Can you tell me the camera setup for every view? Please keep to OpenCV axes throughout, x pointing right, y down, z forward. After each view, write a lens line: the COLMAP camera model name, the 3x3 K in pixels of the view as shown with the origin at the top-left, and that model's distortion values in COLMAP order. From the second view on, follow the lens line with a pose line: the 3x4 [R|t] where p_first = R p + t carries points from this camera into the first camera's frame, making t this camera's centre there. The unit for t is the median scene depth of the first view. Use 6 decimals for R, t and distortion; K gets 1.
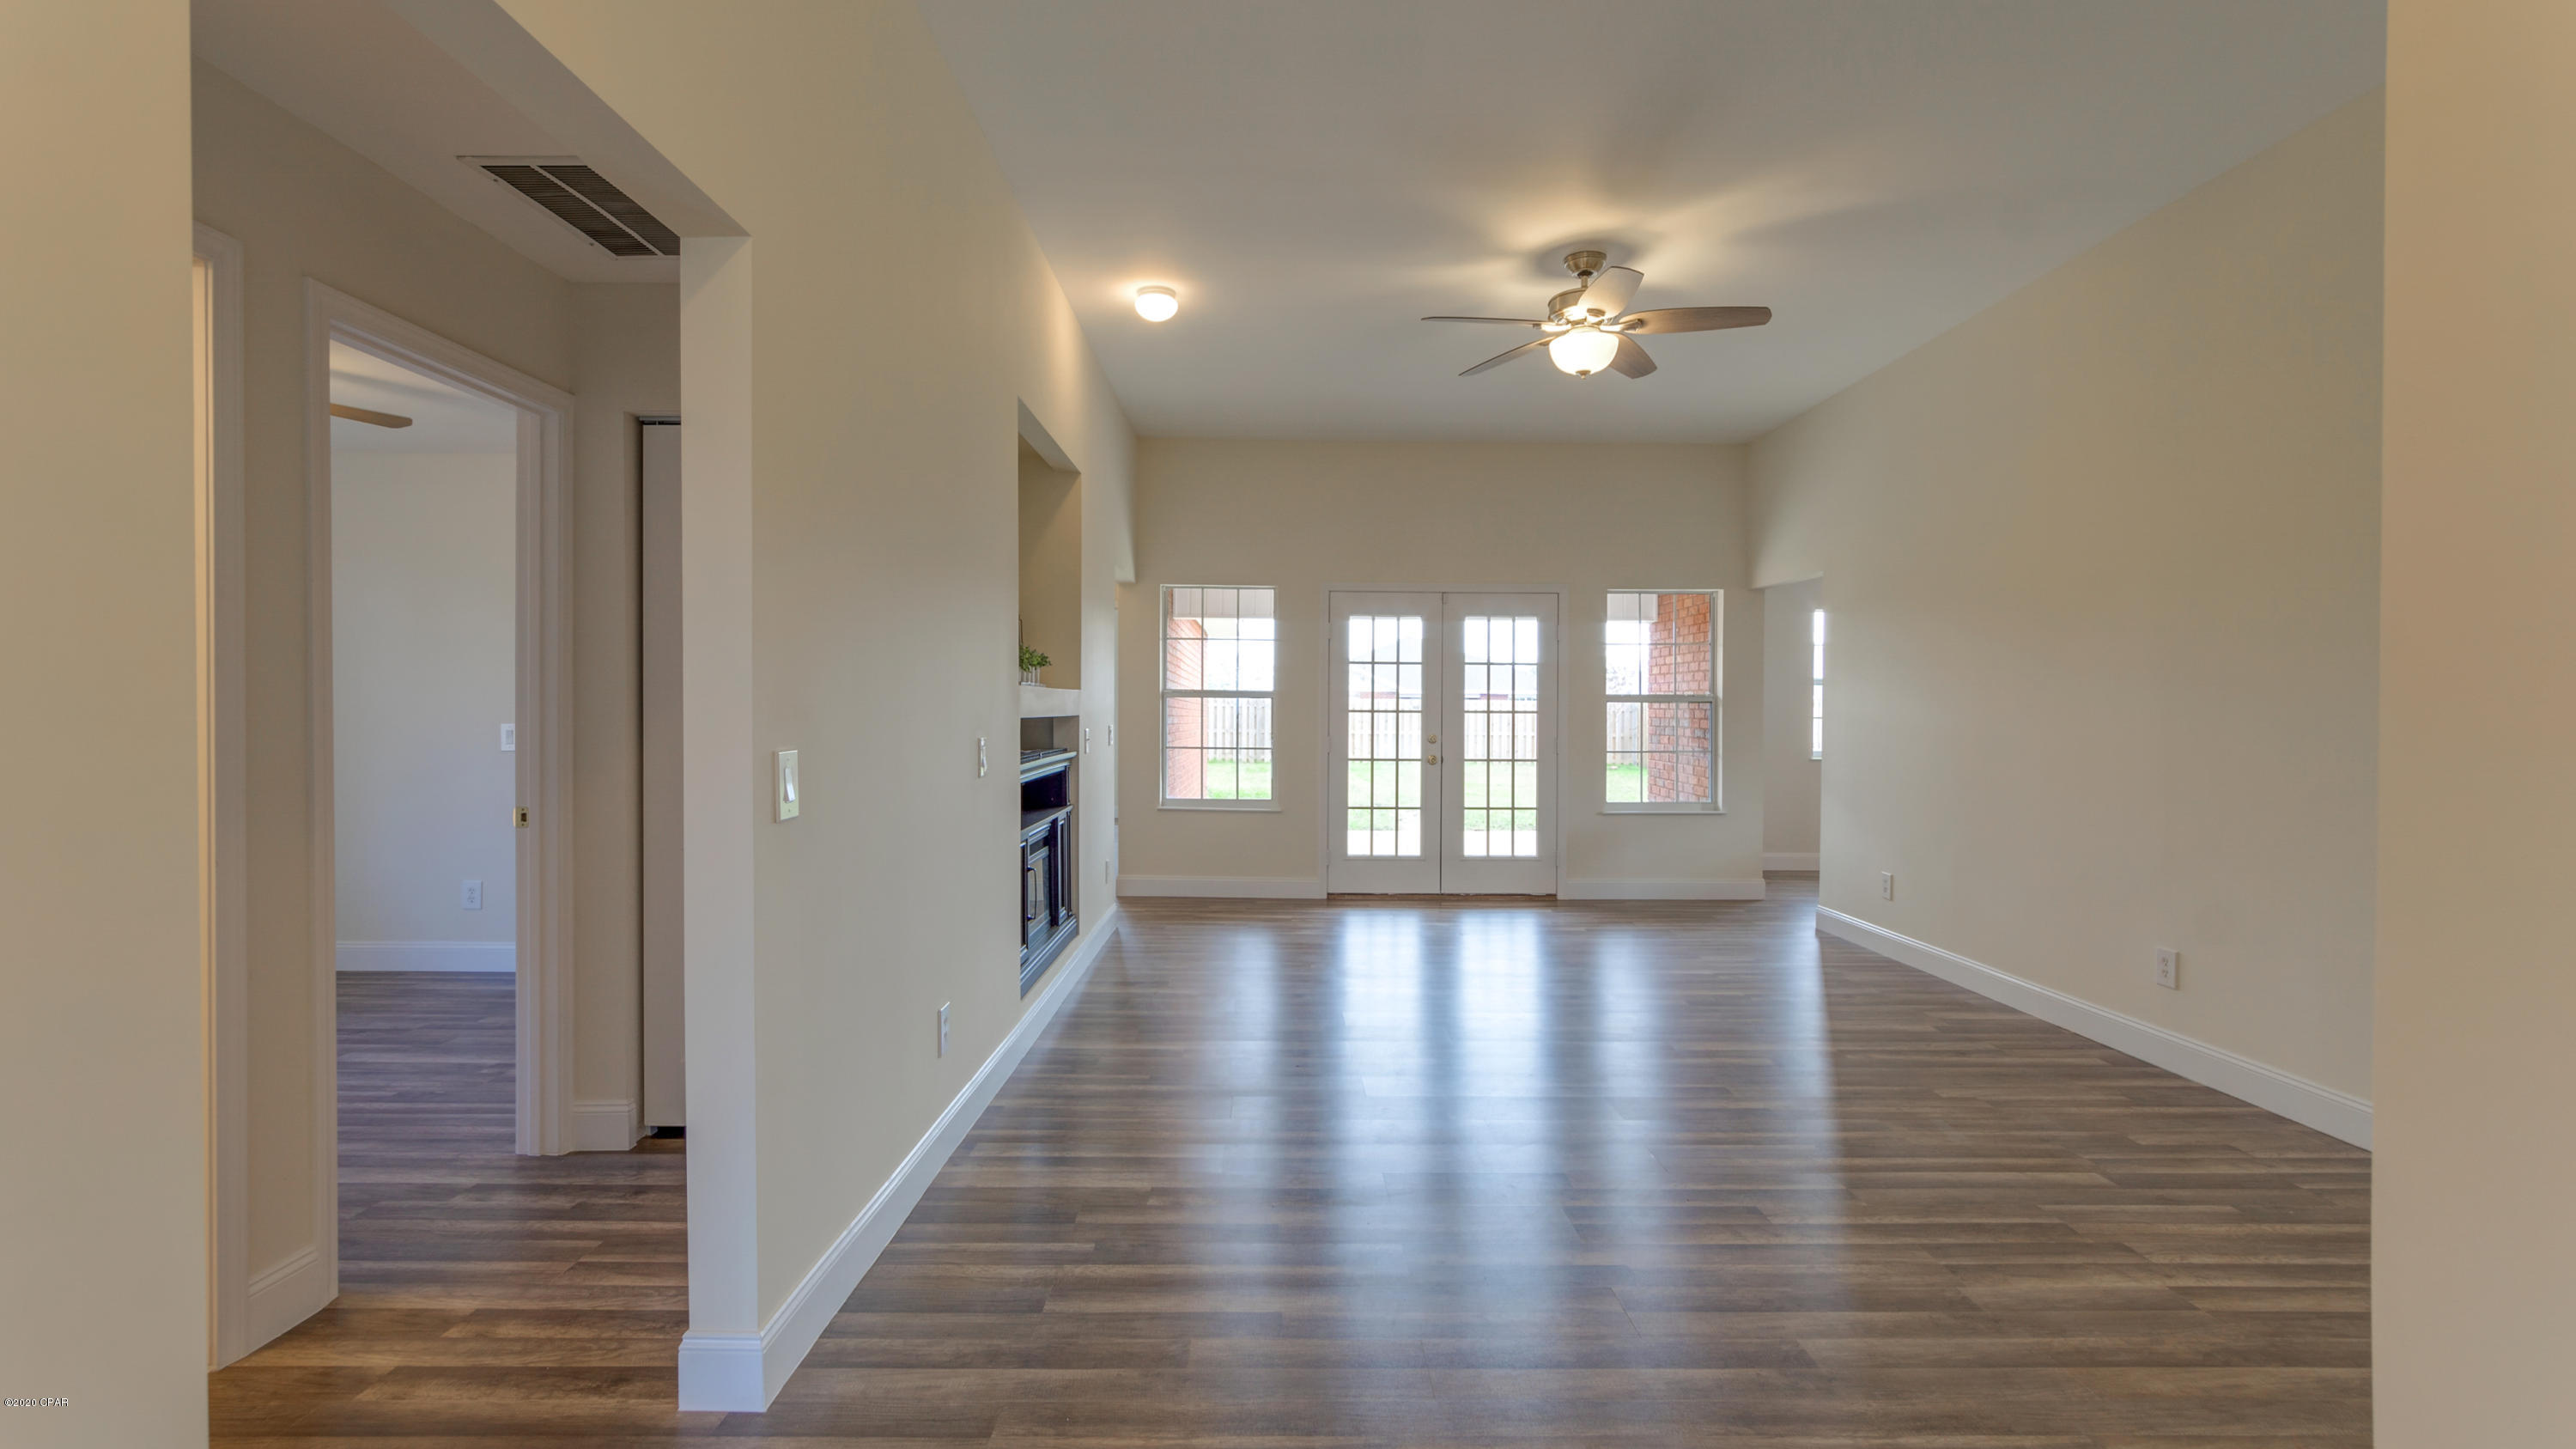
lens RADIAL K [[1172.5, 0, 1283.7], [0, 1172.5, 722.2], [0, 0, 1]] dist [0.002142, -0.000211]
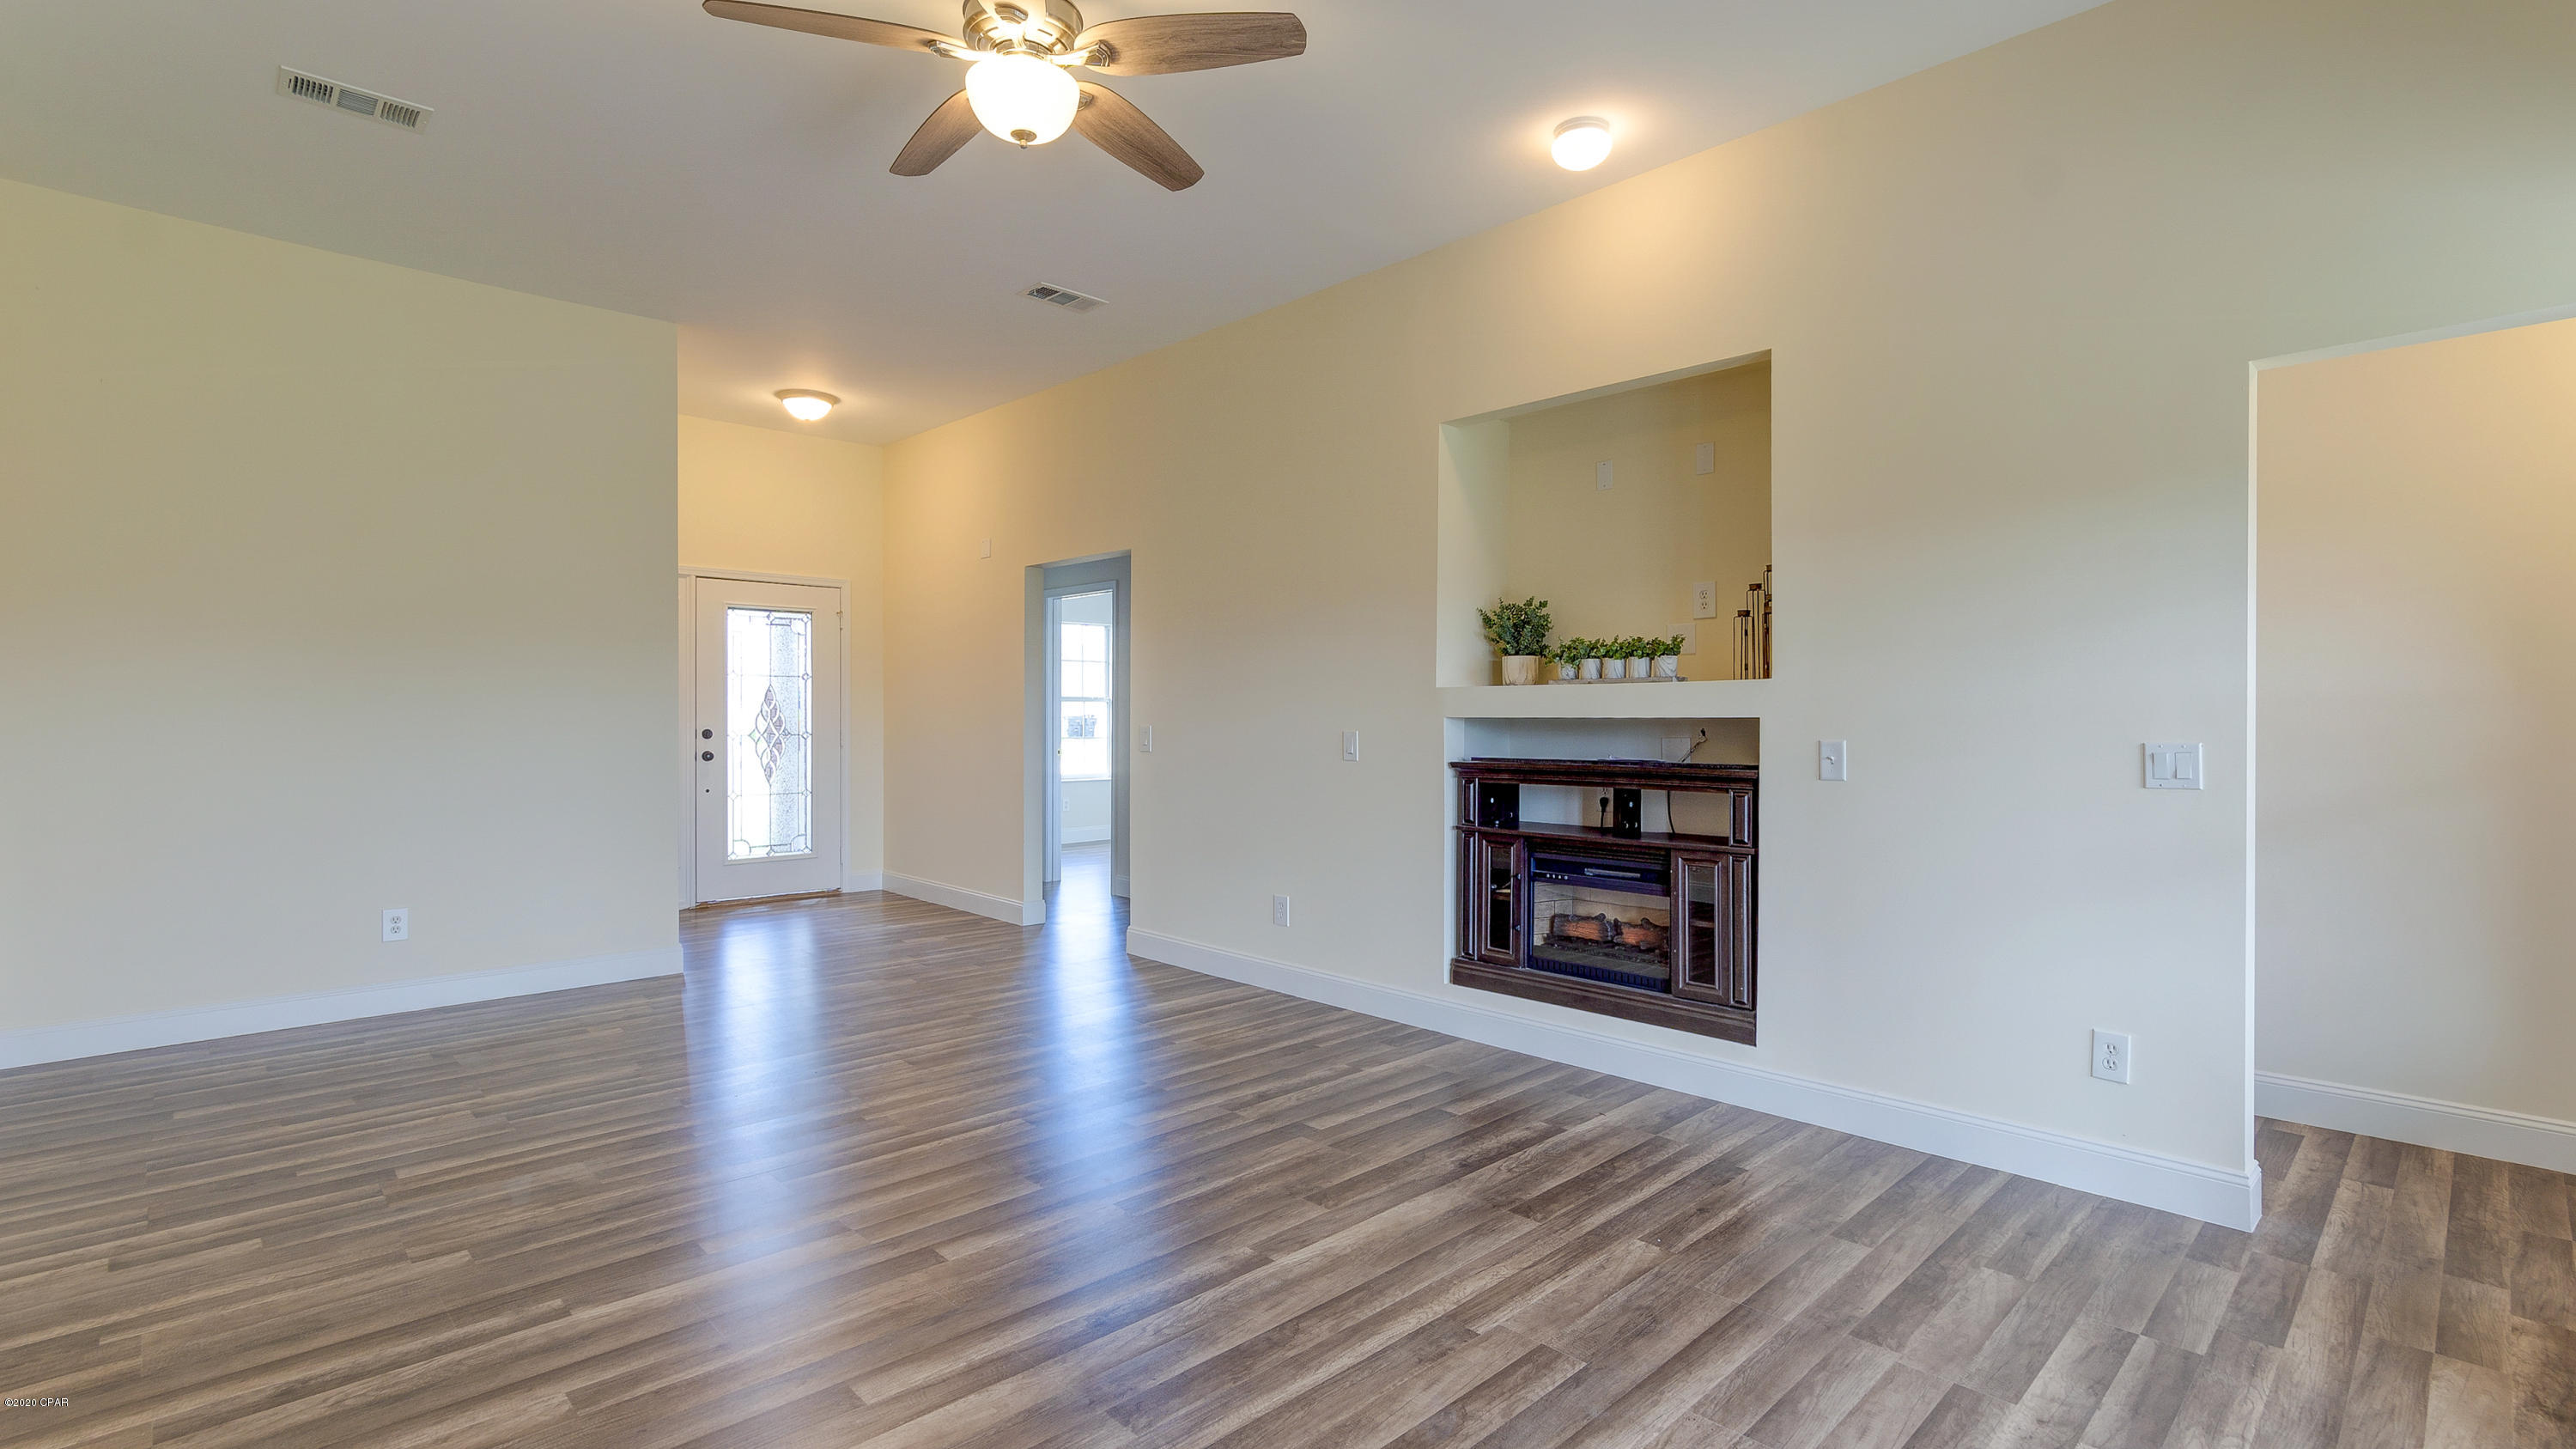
lens RADIAL K [[1172.5, 0, 1290.3], [0, 1172.5, 720.0], [0, 0, 1]] dist [0.002142, -0.000211]
pose [[-0.732505, 0.001303, -0.680761, 0.868028], [-0.004127, 0.999971, 0.006355, -0.007070], [0.680750, 0.007464, -0.732478, 2.369776]]
